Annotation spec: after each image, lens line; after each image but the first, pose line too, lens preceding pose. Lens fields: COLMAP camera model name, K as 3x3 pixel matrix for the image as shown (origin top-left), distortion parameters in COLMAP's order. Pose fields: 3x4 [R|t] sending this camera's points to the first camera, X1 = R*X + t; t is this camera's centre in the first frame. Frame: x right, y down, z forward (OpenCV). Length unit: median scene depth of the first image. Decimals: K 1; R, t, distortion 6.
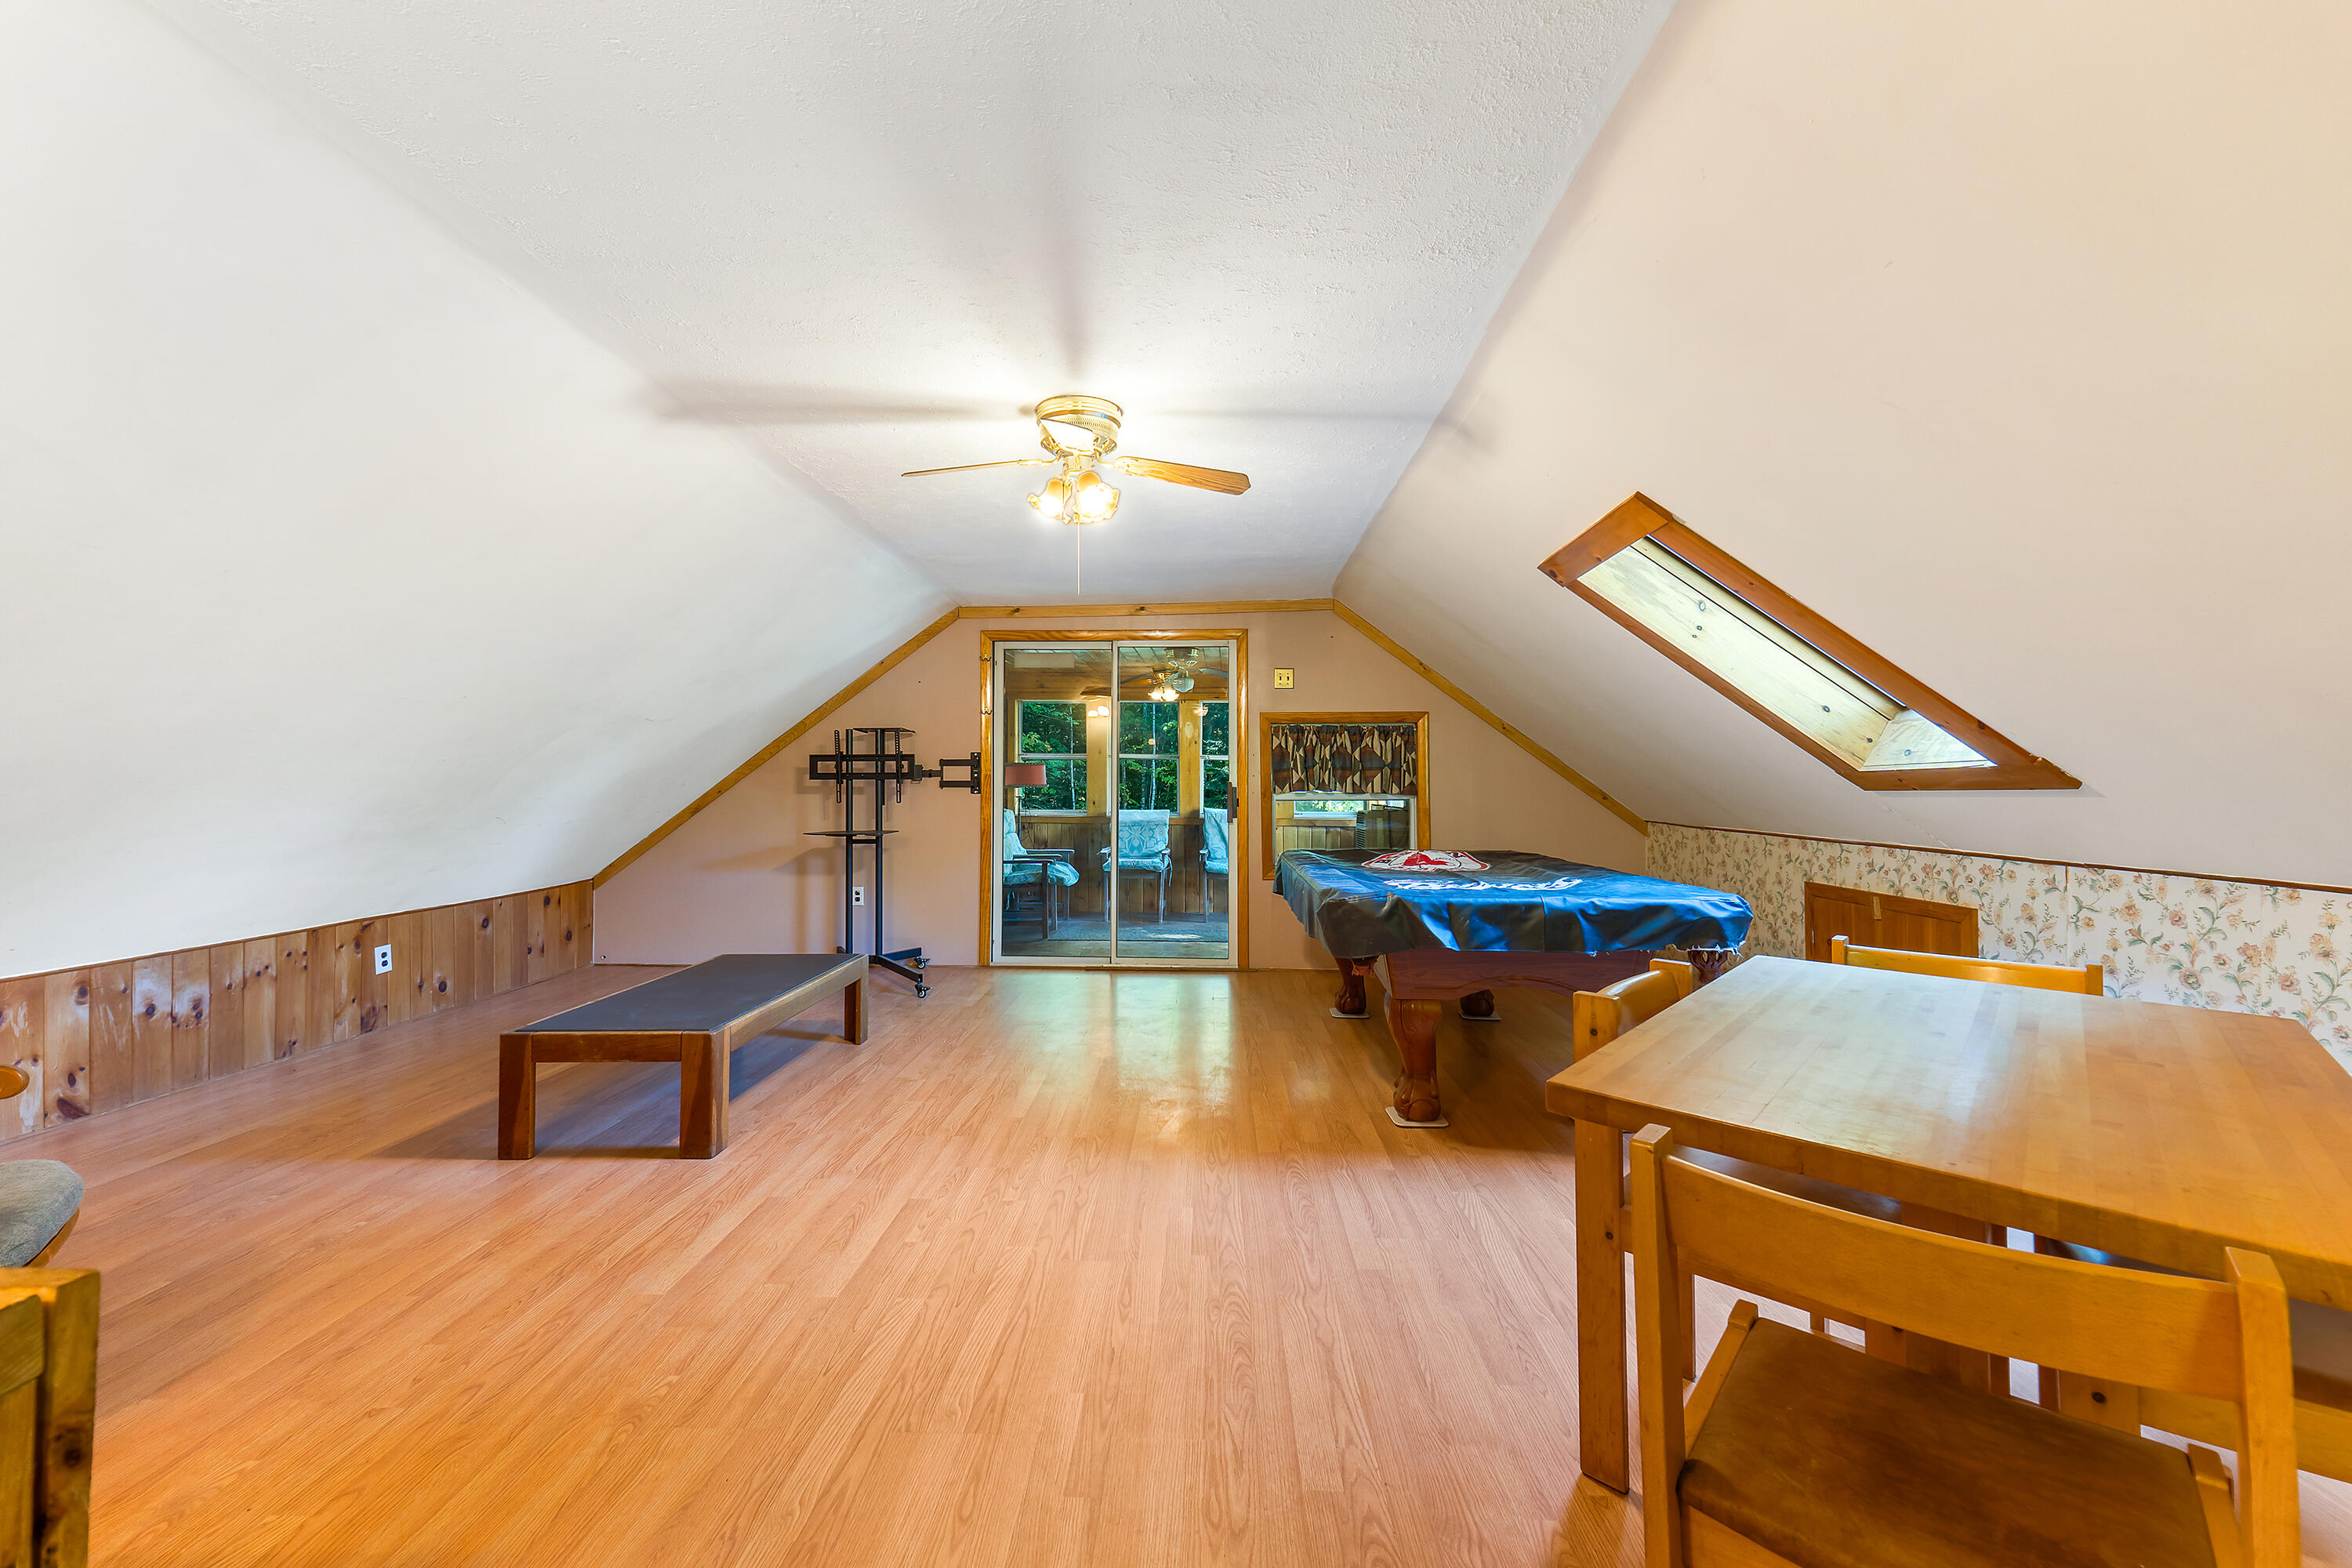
lens RADIAL K [[947.4, 0, 1190.6], [0, 947.4, 780.0], [0, 0, 1]] dist [-0.000239, -0.000065]
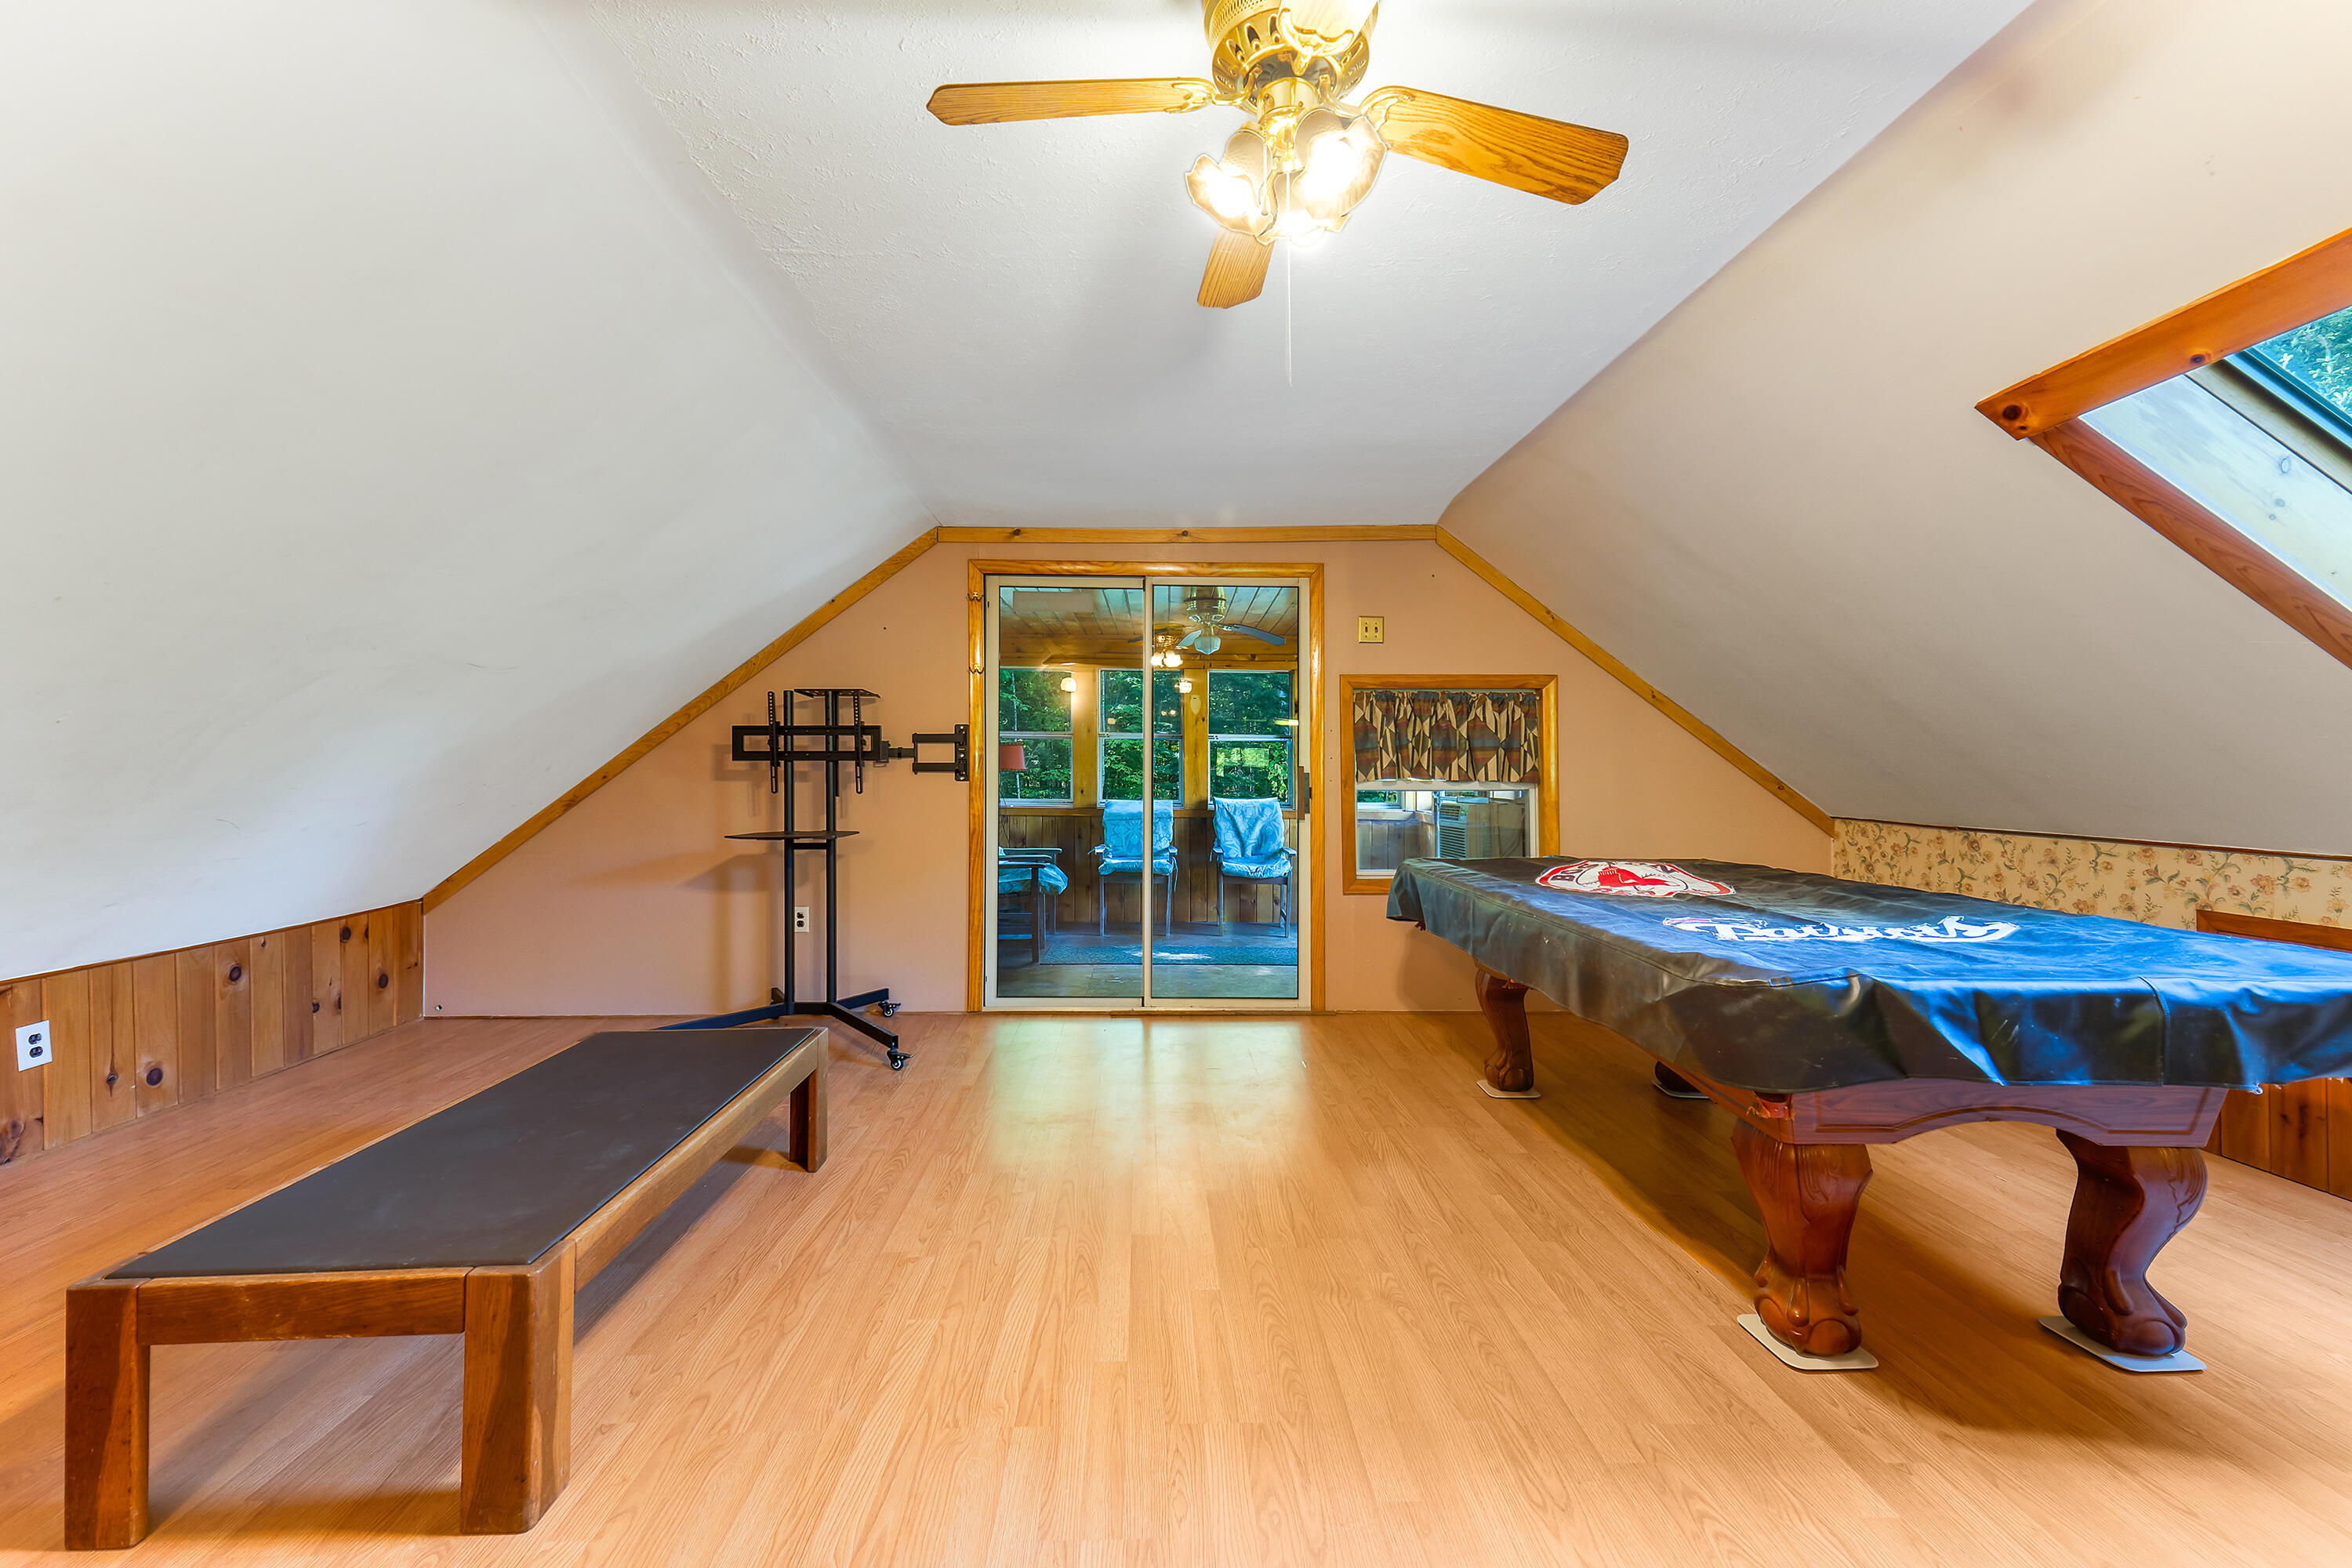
lens RADIAL K [[952.7, 0, 1176.0], [0, 952.7, 784.0], [0, 0, 1]] dist [0.001215, 0.000011]
pose [[0.998586, 0.001904, 0.053135, -0.104543], [-0.002915, 0.999816, 0.018948, 0.002681], [-0.053089, -0.019076, 0.998408, 0.259878]]
